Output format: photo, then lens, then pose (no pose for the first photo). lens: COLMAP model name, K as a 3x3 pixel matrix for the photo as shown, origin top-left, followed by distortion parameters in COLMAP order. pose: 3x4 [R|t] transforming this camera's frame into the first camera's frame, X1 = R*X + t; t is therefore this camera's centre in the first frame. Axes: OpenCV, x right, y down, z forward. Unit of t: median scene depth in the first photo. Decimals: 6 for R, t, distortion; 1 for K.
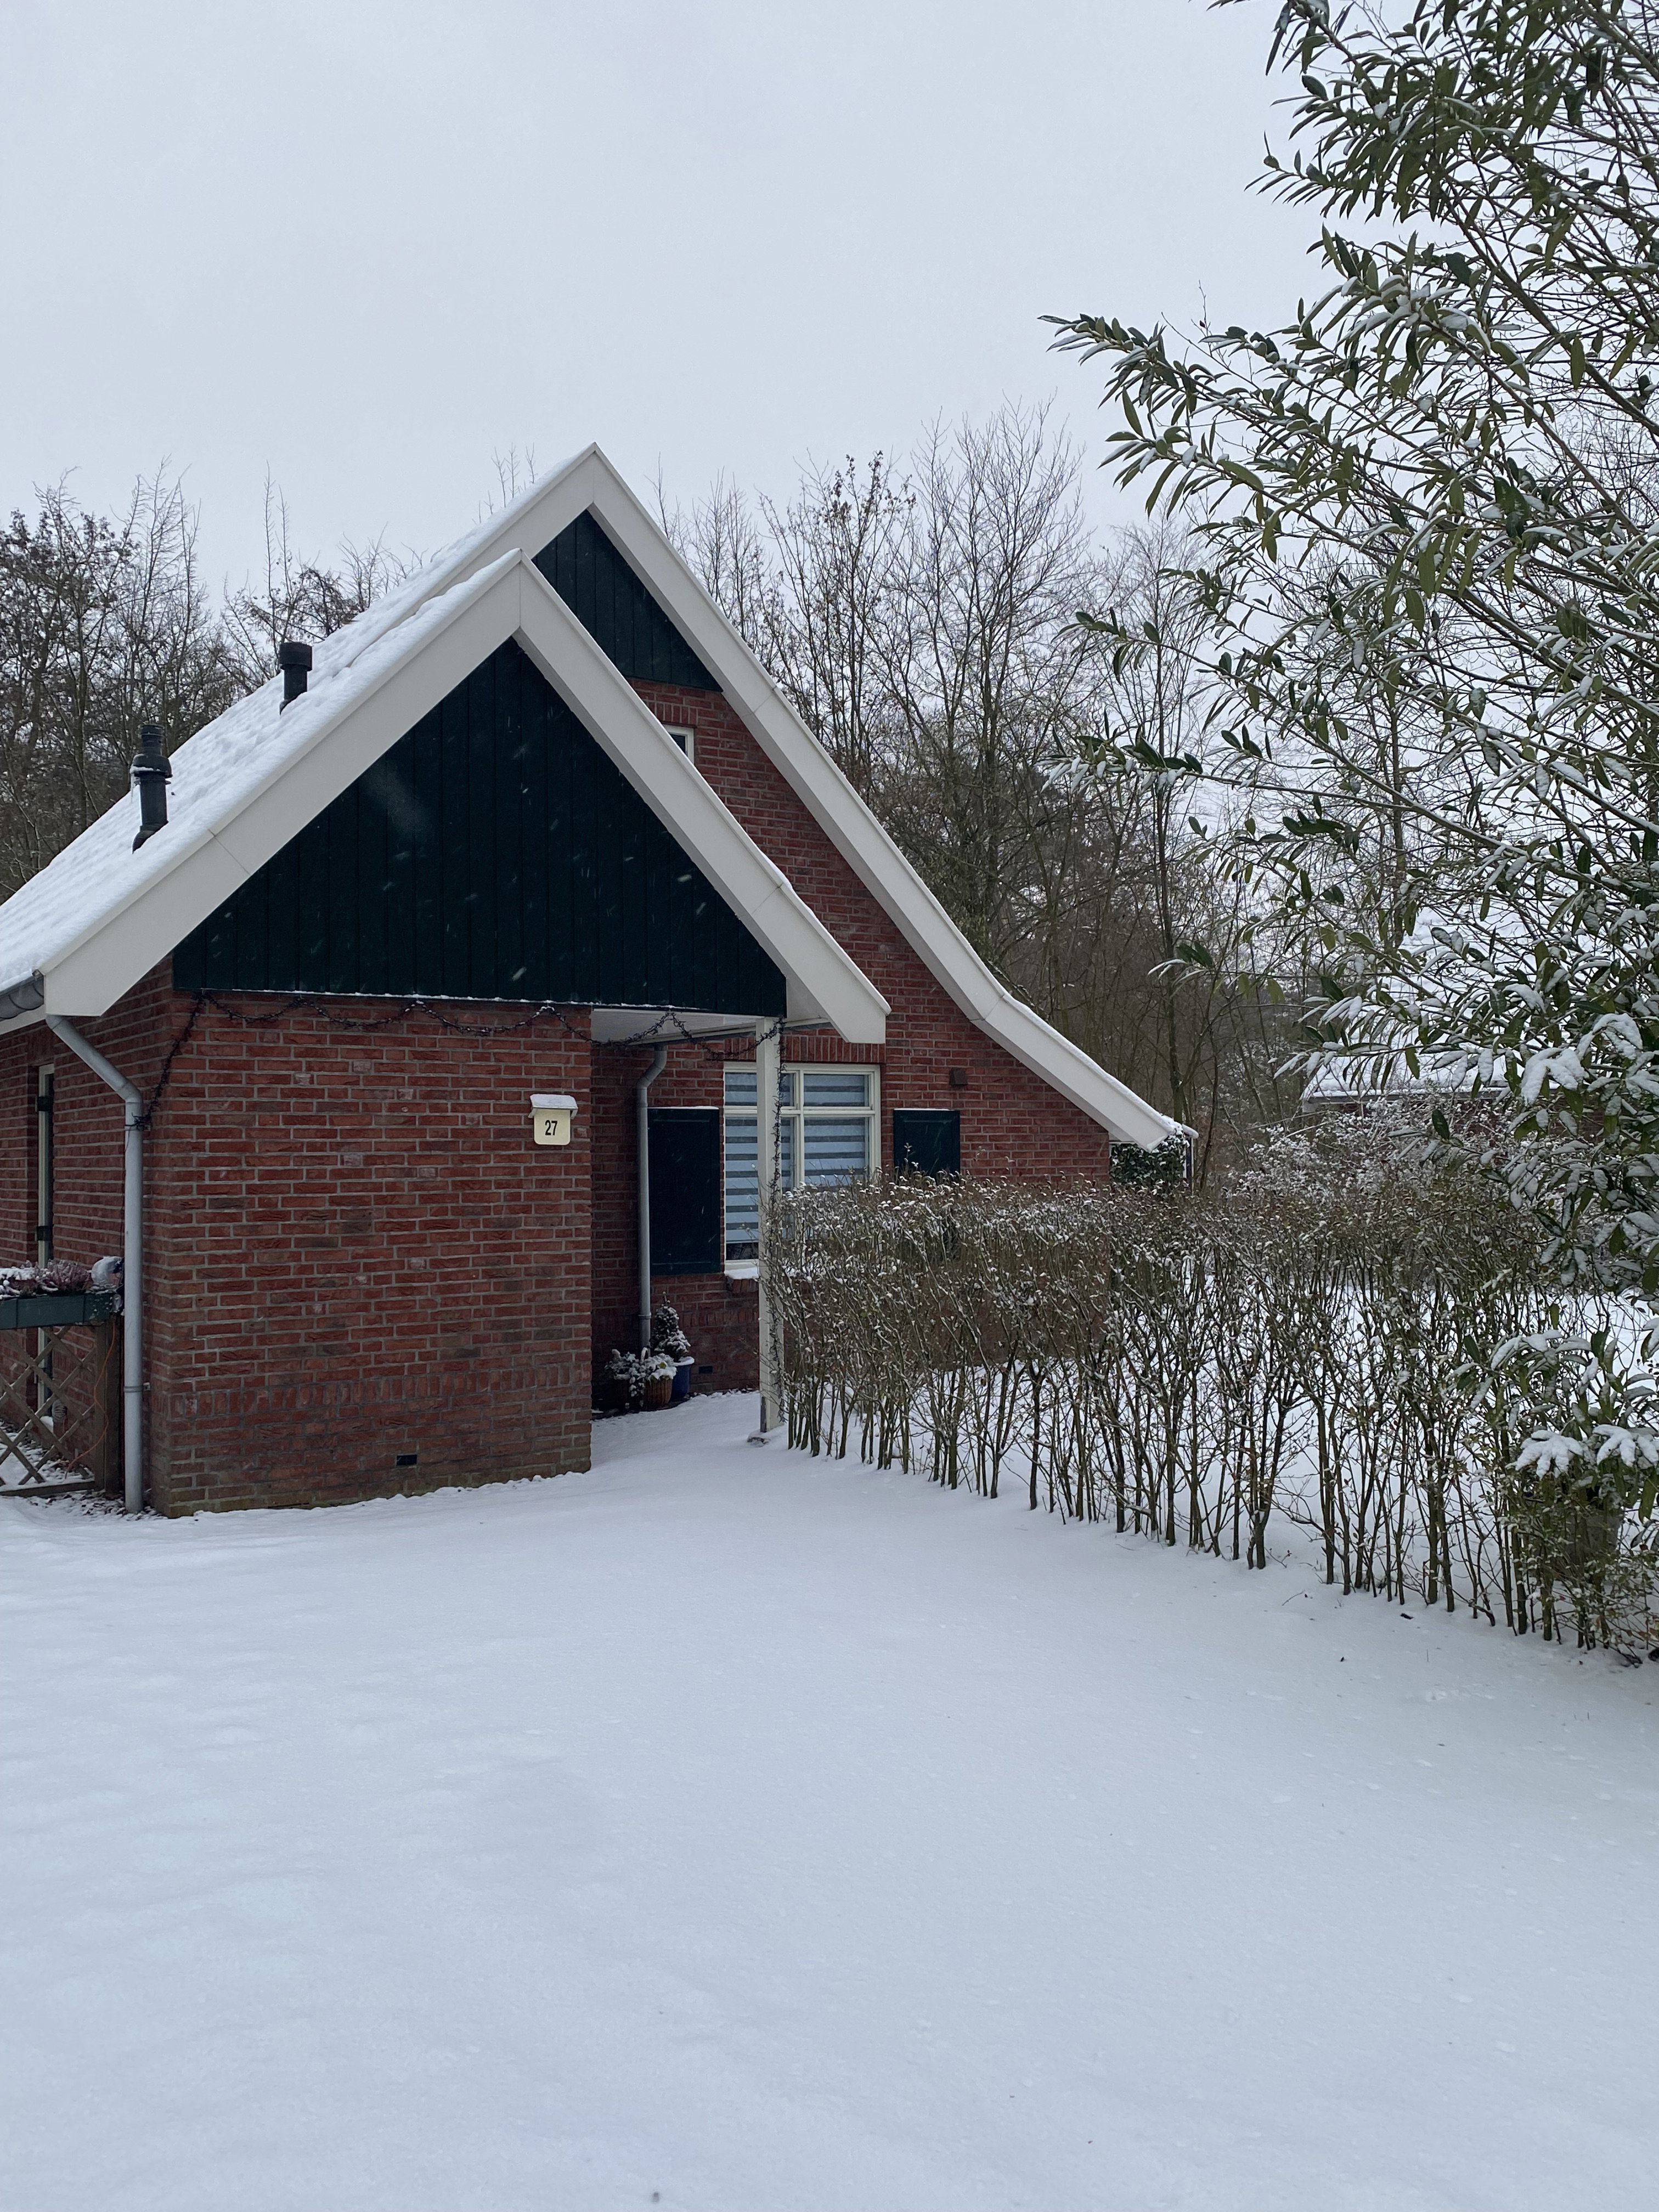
lens RADIAL K [[1869.1, 0, 828.8], [0, 1869.1, 1110.9], [0, 0, 1]] dist [-0.001770, -0.000316]
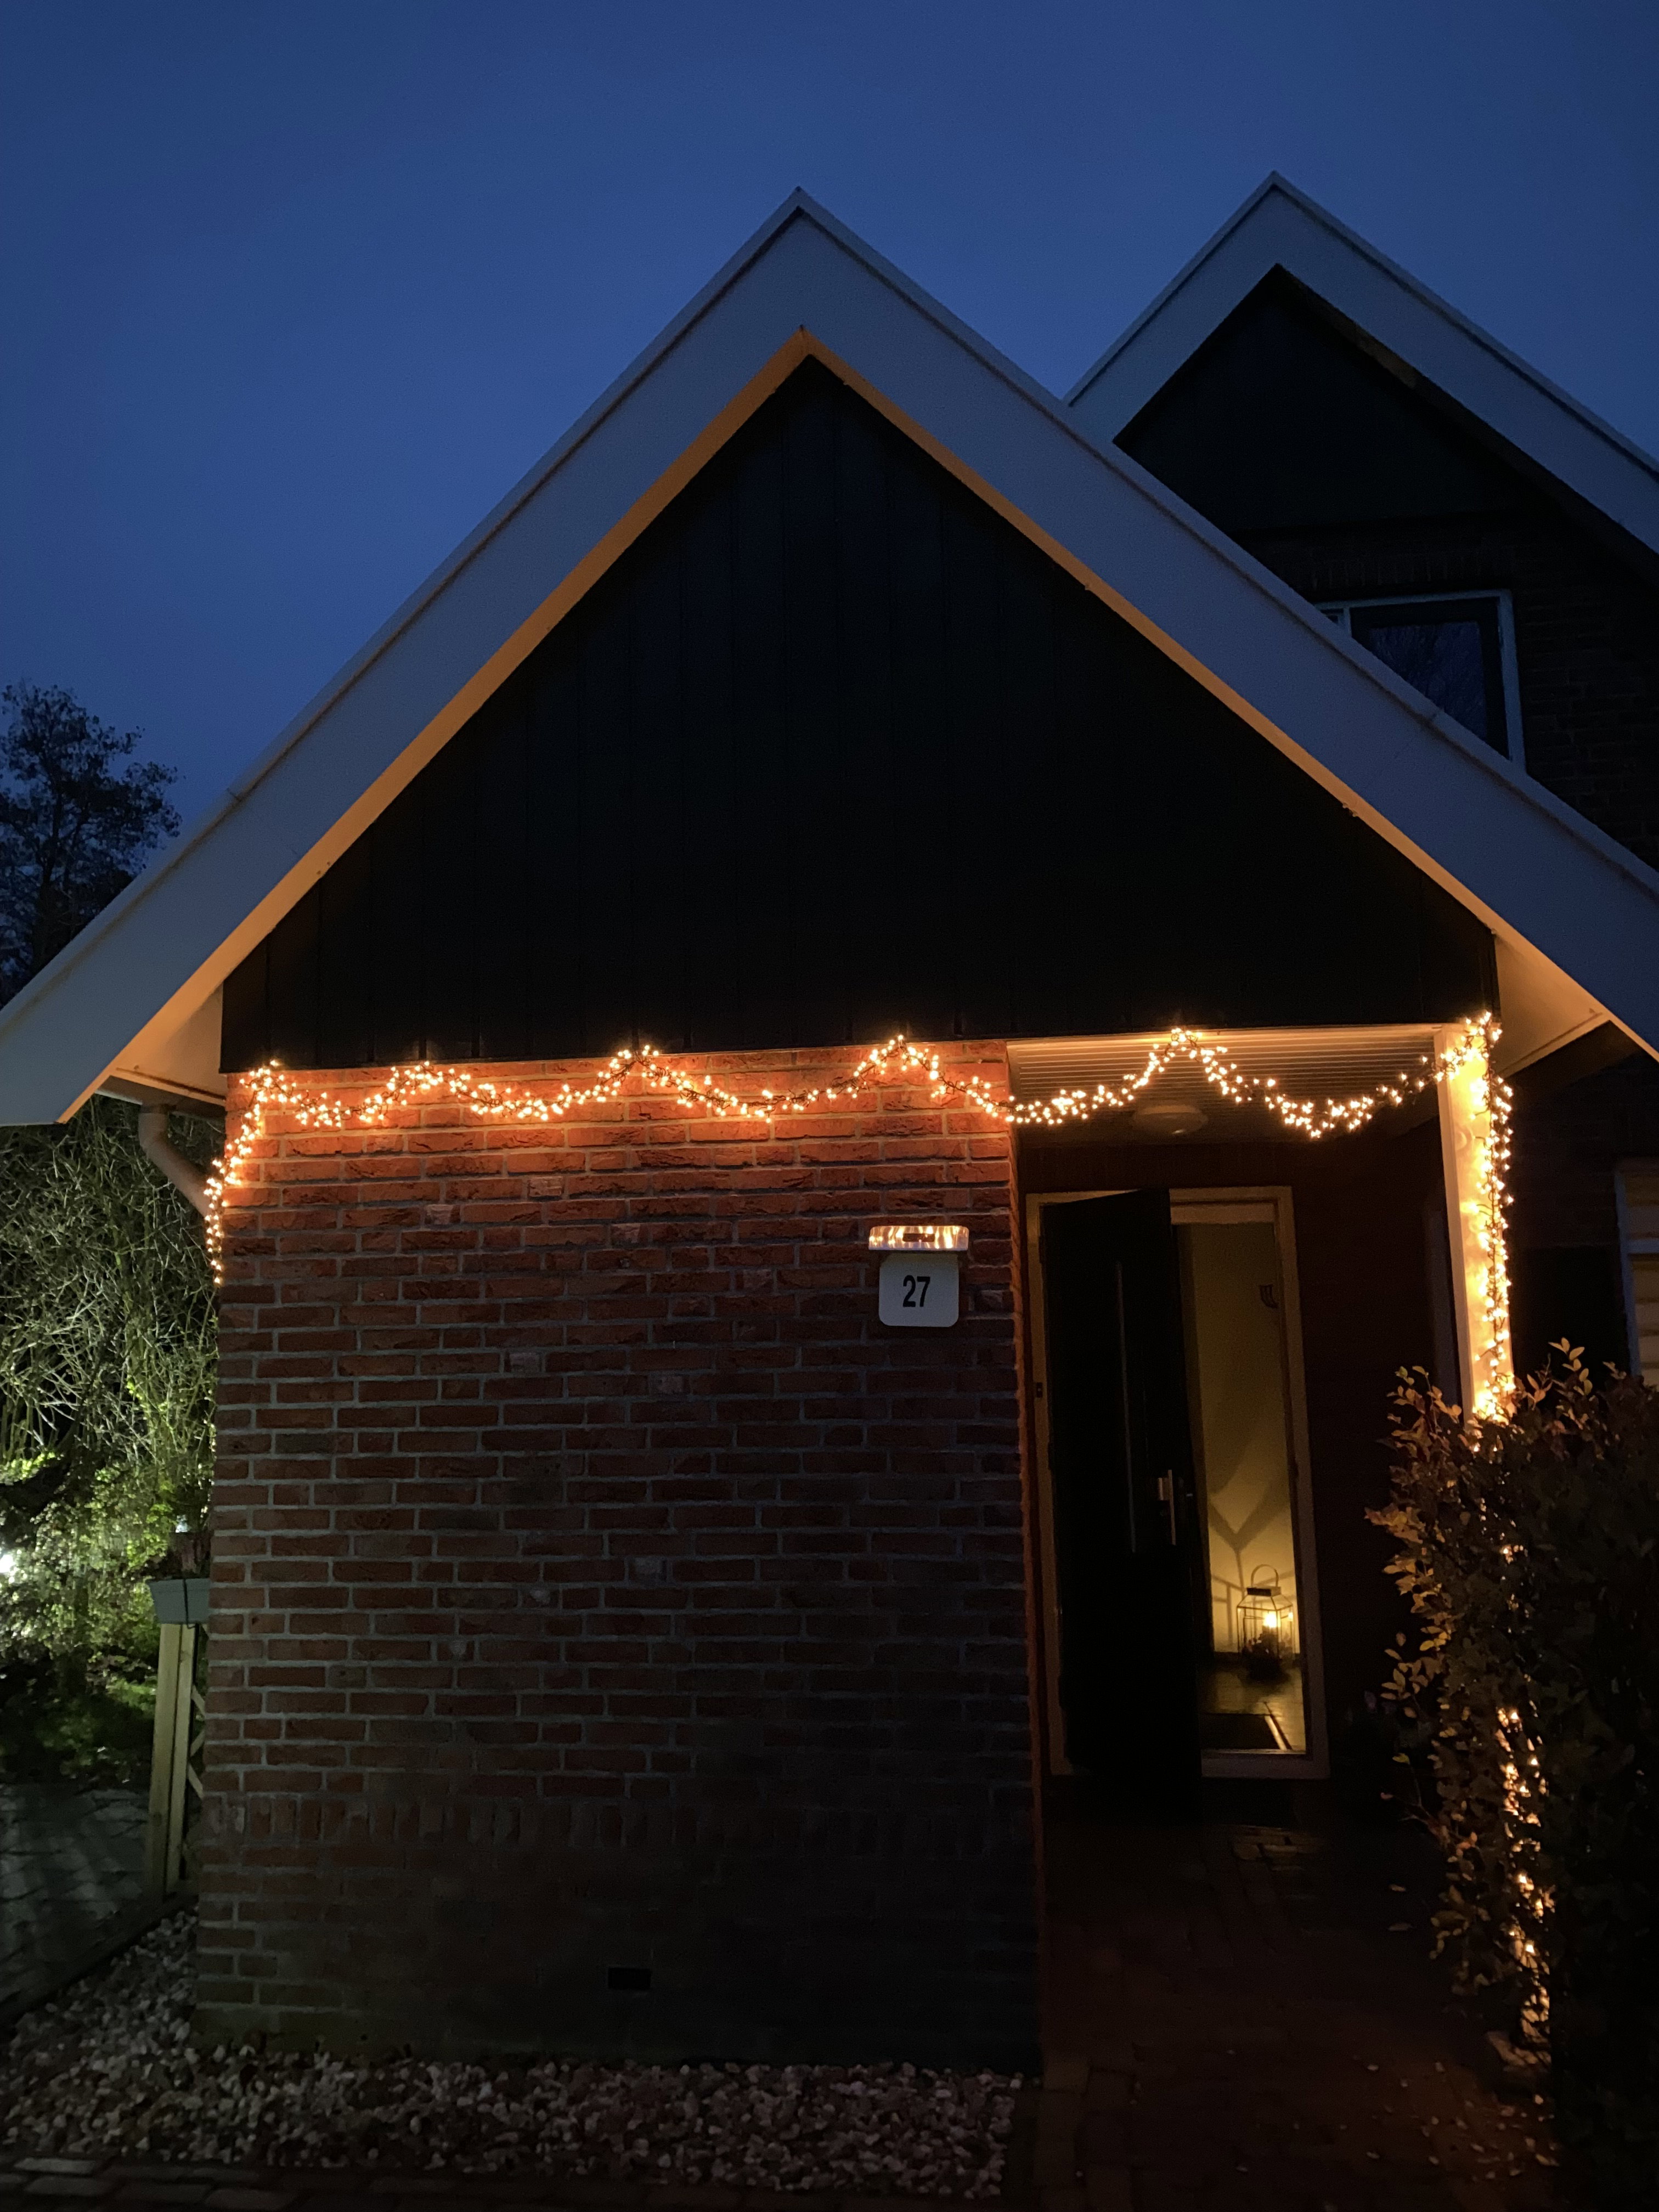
lens RADIAL K [[1684.3, 0, 831.5], [0, 1684.3, 1099.7], [0, 0, 1]] dist [0.006296, -0.004078]
pose [[0.738181, -0.111923, -0.665253, 0.136564], [0.026626, 0.990206, -0.137048, 0.020377], [0.674077, 0.083453, 0.733932, 0.706393]]
